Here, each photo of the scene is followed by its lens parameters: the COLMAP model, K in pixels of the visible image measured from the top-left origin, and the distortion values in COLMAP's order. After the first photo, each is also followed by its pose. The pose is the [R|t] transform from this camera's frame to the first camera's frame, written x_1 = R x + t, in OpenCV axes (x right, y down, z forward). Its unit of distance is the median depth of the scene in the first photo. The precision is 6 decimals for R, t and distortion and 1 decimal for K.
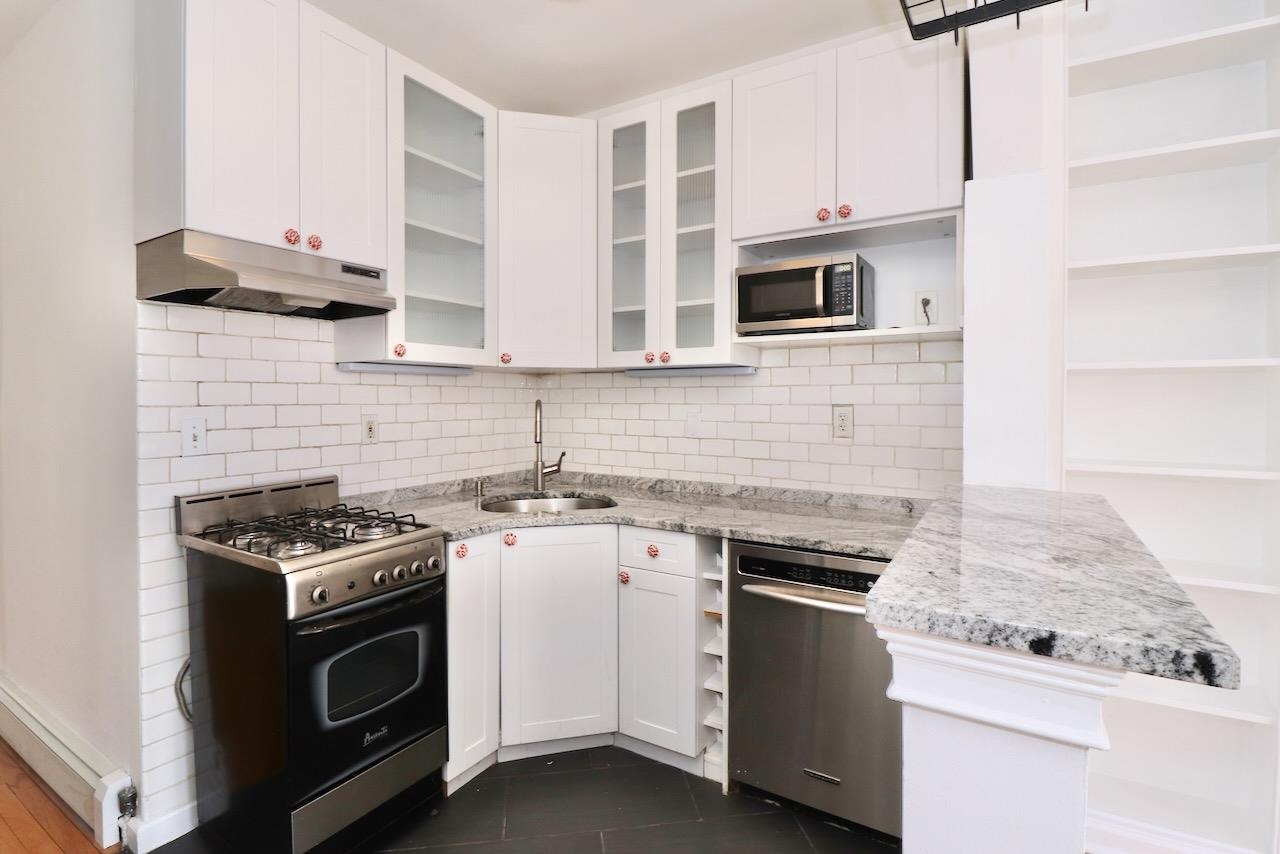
lens RADIAL K [[615.9, 0, 625.9], [0, 615.9, 405.8], [0, 0, 1]] dist [0.003906, -0.014056]
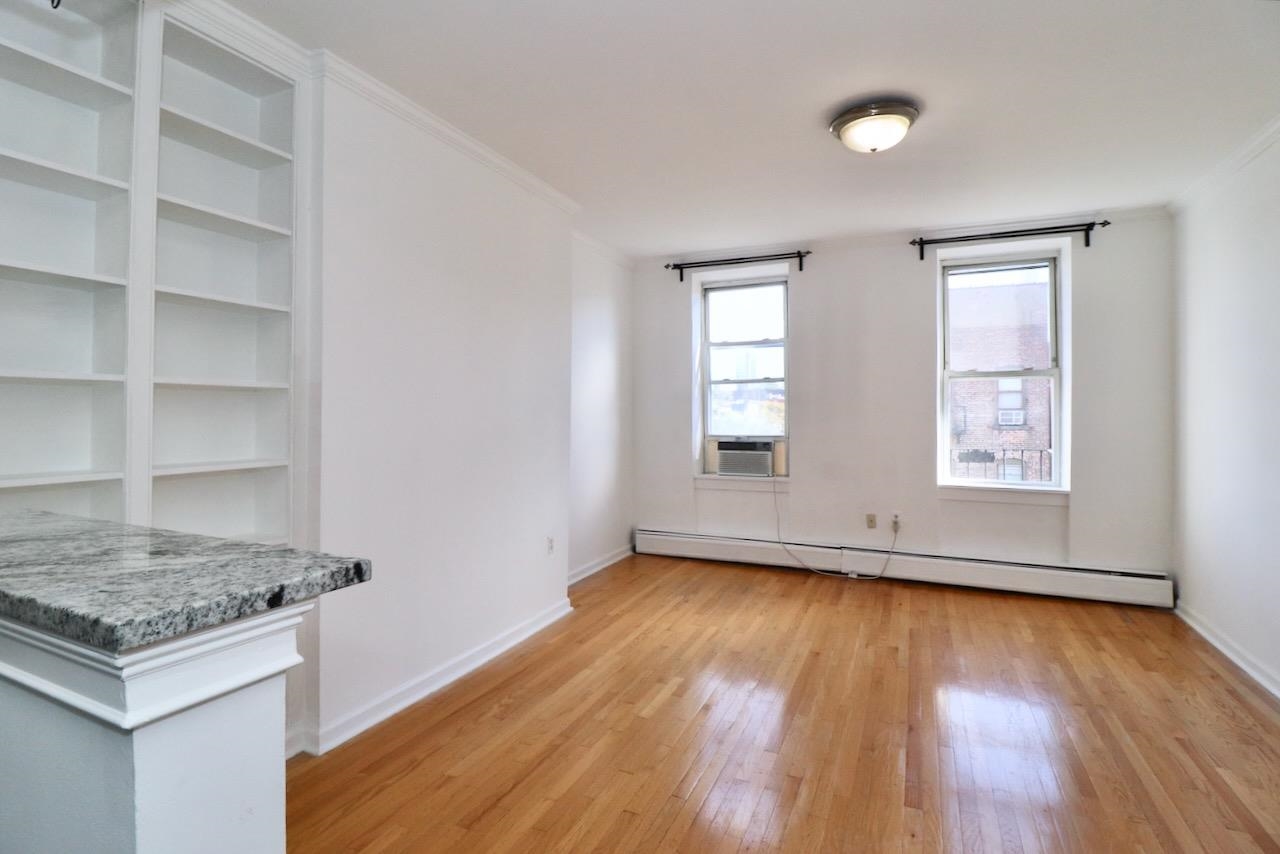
lens RADIAL K [[619.9, 0, 641.4], [0, 619.9, 405.3], [0, 0, 1]] dist [-0.001071, -0.012431]
pose [[-0.142396, 0.015242, 0.989692, -0.184563], [0.010826, 0.999846, -0.013841, 0.006730], [-0.989751, 0.008743, -0.142539, 0.122816]]
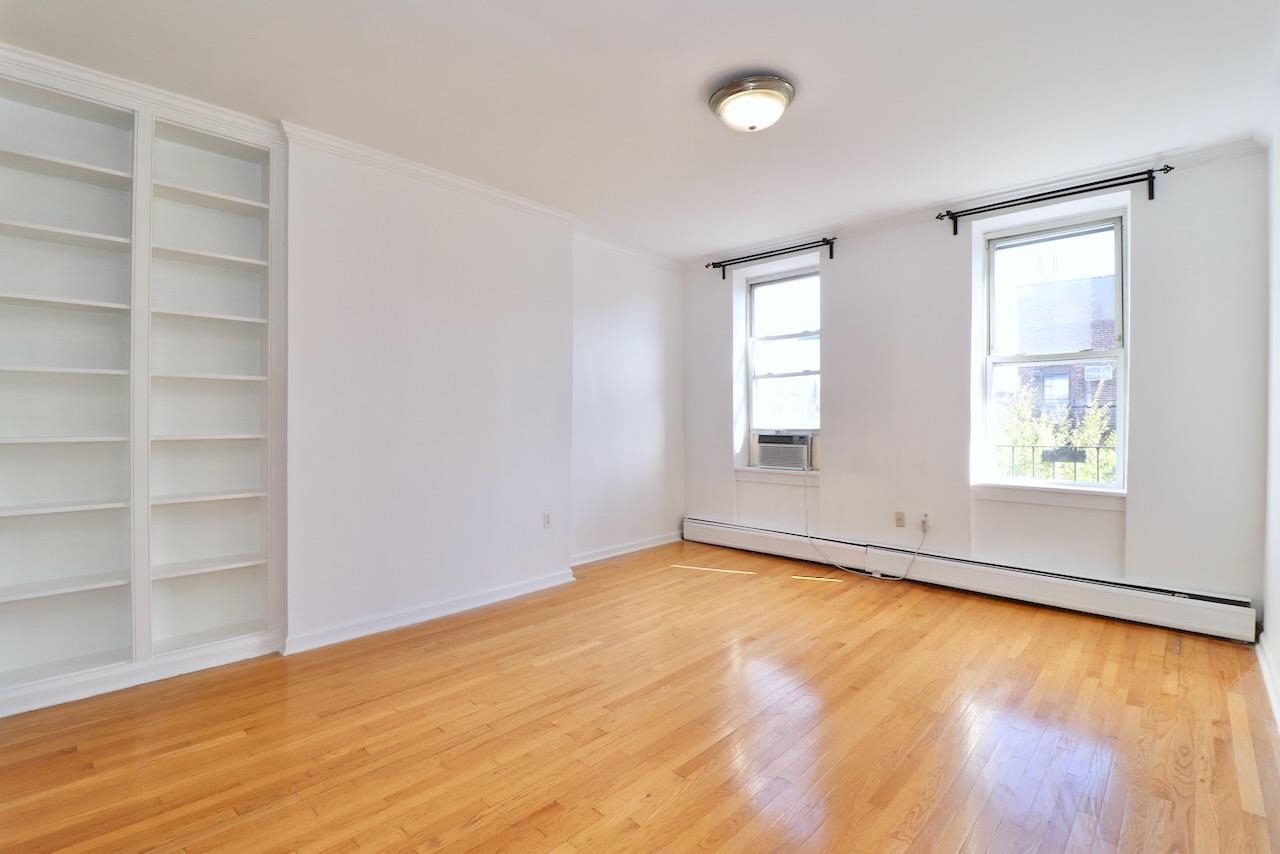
lens RADIAL K [[593.3, 0, 644.5], [0, 593.3, 420.2], [0, 0, 1]] dist [-0.001206, -0.012200]
pose [[0.186078, -0.000947, 0.982535, -0.221295], [0.010461, 0.999945, -0.001017, 0.061858], [-0.982479, 0.010468, 0.186077, -0.571986]]
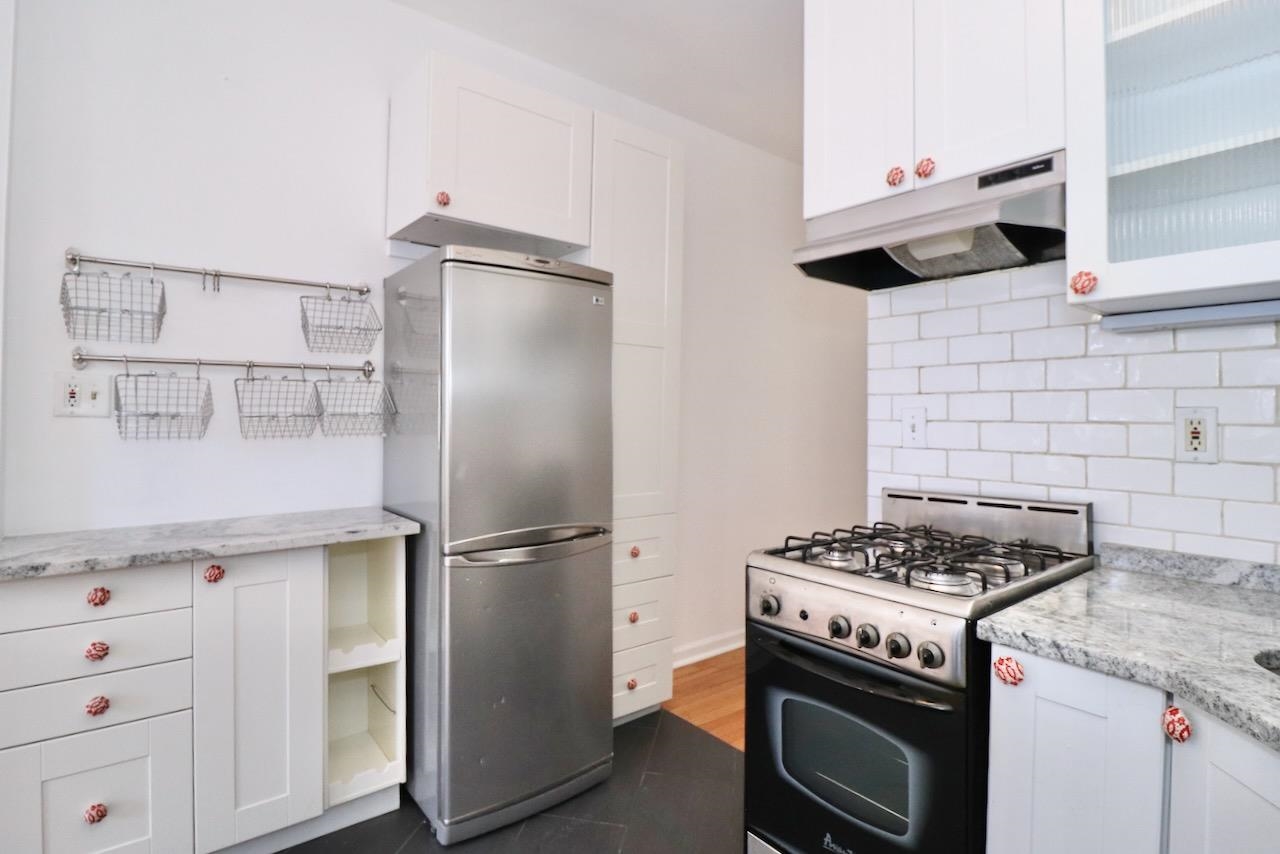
lens RADIAL K [[632.1, 0, 622.7], [0, 632.1, 408.0], [0, 0, 1]] dist [-0.001449, -0.015689]
pose [[-0.344644, -0.011700, -0.938661, 0.291304], [-0.018900, 0.999806, -0.005523, 0.030794], [0.938543, 0.015838, -0.344798, 0.808365]]
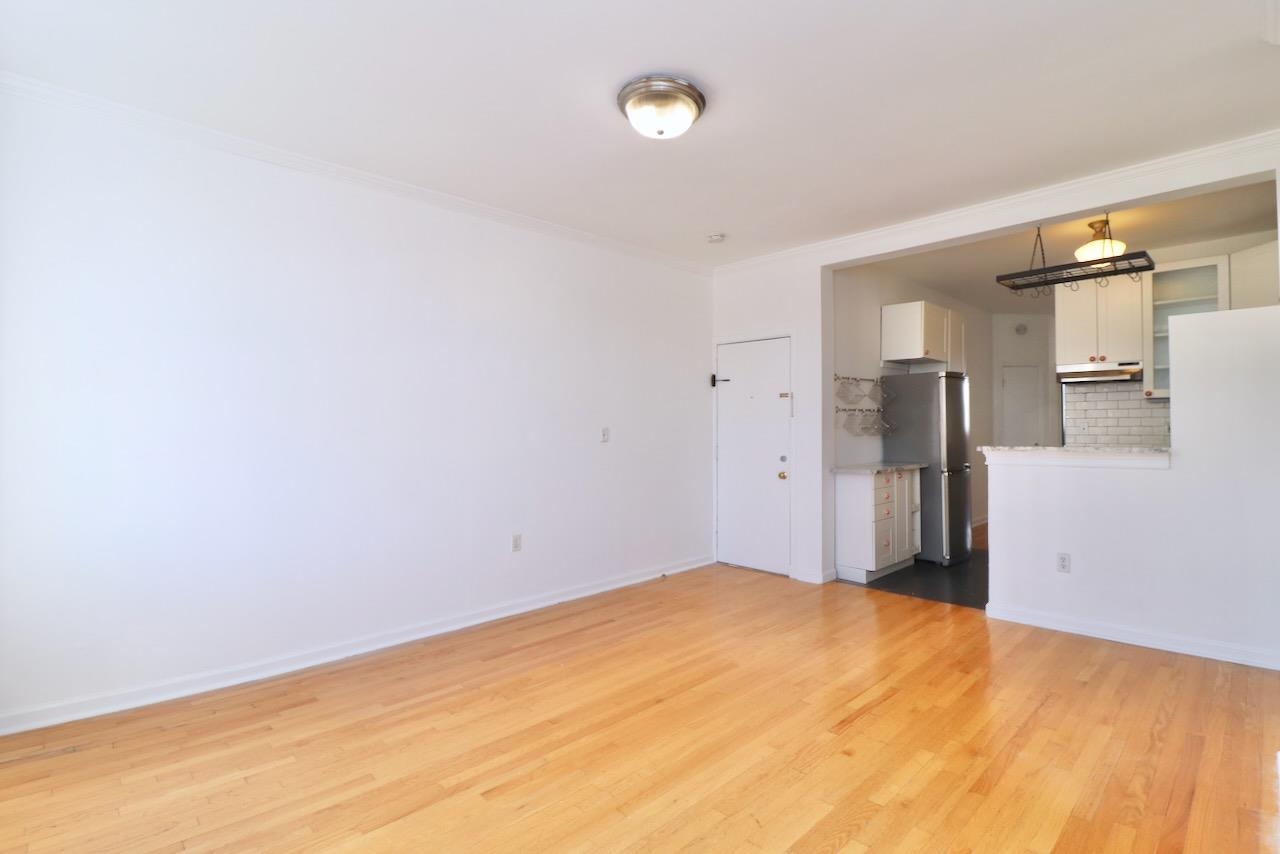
lens RADIAL K [[611.0, 0, 657.7], [0, 611.0, 424.1], [0, 0, 1]] dist [0.001650, -0.010283]
pose [[-0.221496, -0.002268, -0.975159, 2.276136], [-0.007498, 0.999972, -0.000623, 0.040333], [0.975133, 0.007174, -0.221506, -0.294899]]
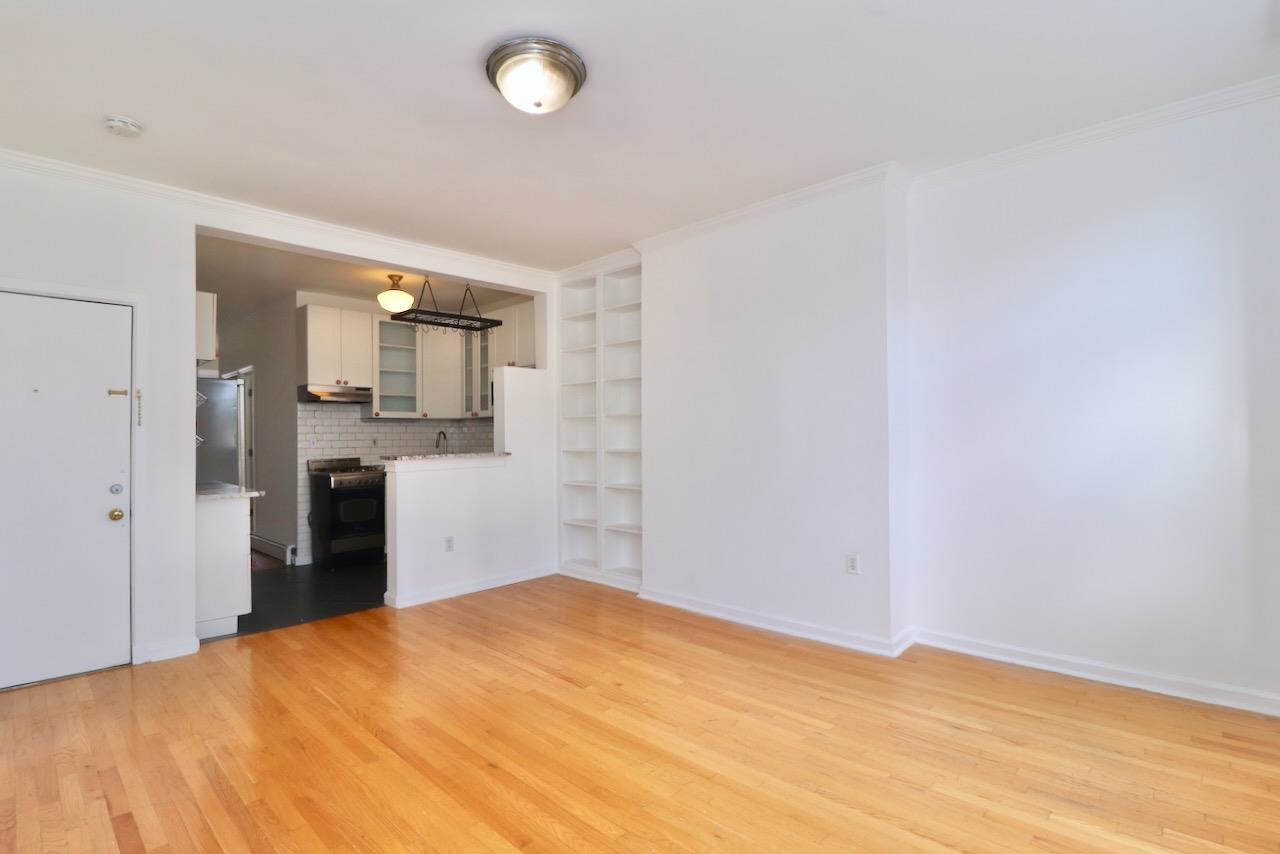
lens RADIAL K [[609.4, 0, 641.5], [0, 609.4, 433.9], [0, 0, 1]] dist [-0.001732, -0.000196]
pose [[0.979575, -0.010687, -0.200795, 1.465811], [0.007157, 0.999807, -0.018297, 0.067221], [0.200951, 0.016486, 0.979462, -1.612768]]
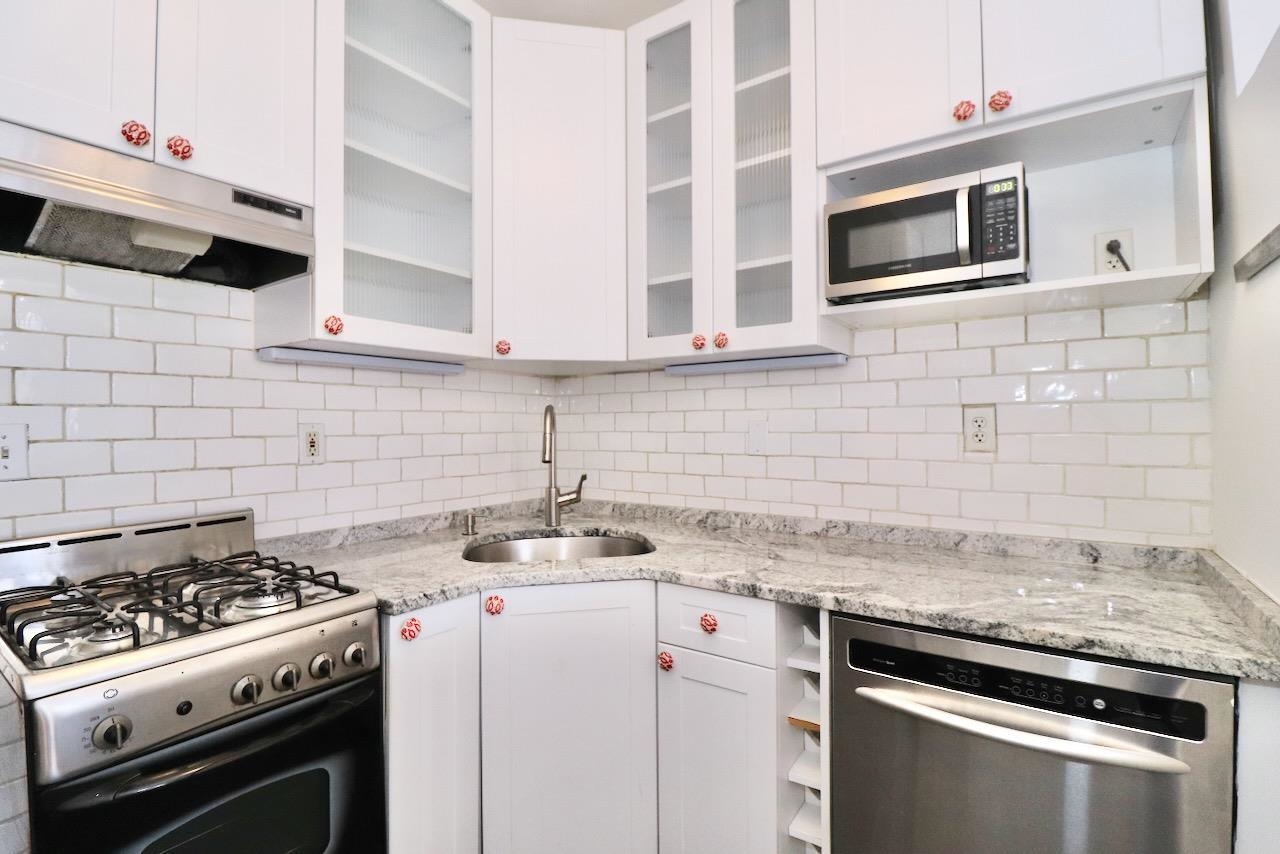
lens RADIAL K [[593.3, 0, 644.5], [0, 593.3, 420.2], [0, 0, 1]] dist [-0.001206, -0.012200]
pose [[0.999223, -0.007528, -0.038699, 0.001325], [0.006766, 0.999781, -0.019795, 0.030053], [0.038839, 0.019518, 0.999055, 0.359444]]
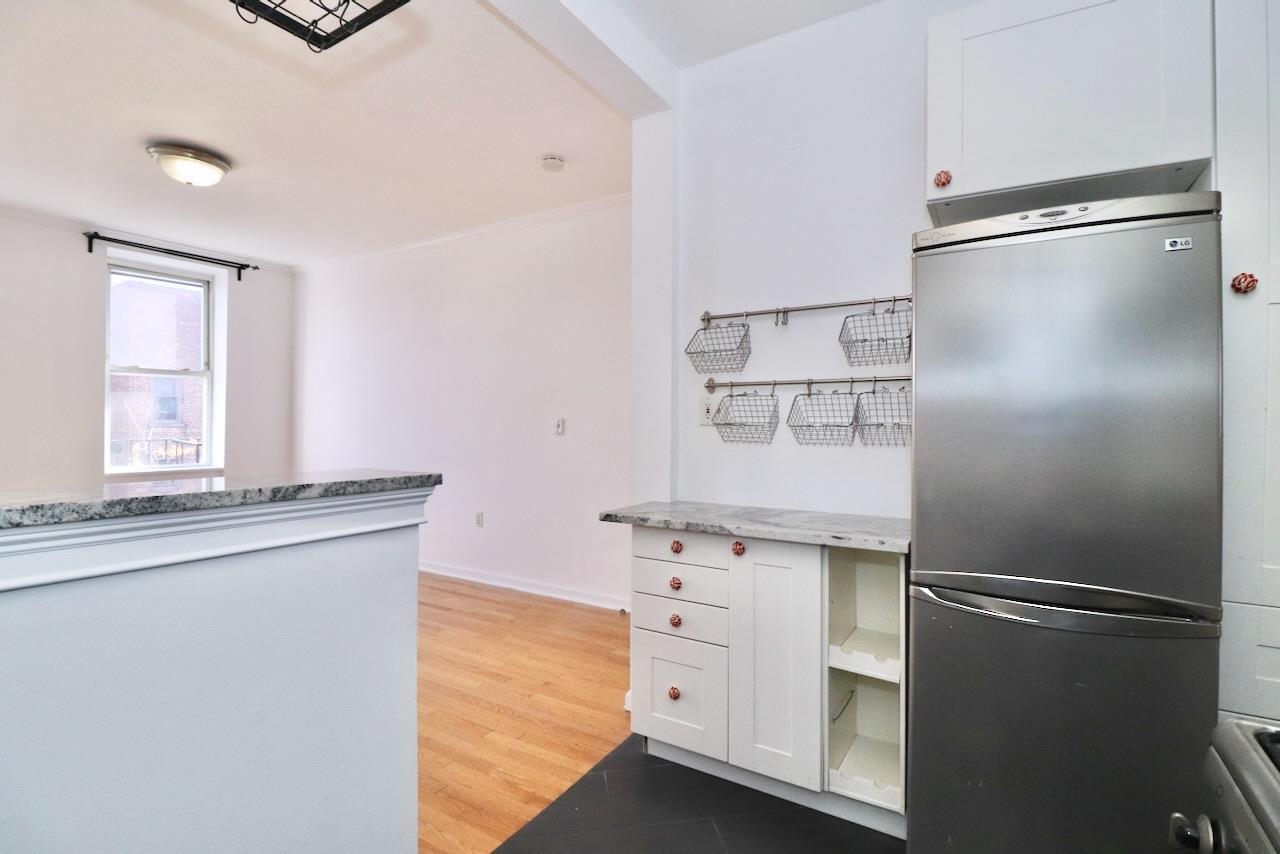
lens RADIAL K [[602.1, 0, 645.2], [0, 602.1, 417.7], [0, 0, 1]] dist [0.003882, -0.011555]
pose [[-0.999904, -0.004866, -0.012991, -0.114557], [-0.005045, 0.999891, 0.013845, 0.020400], [0.012922, 0.013909, -0.999820, 1.024850]]
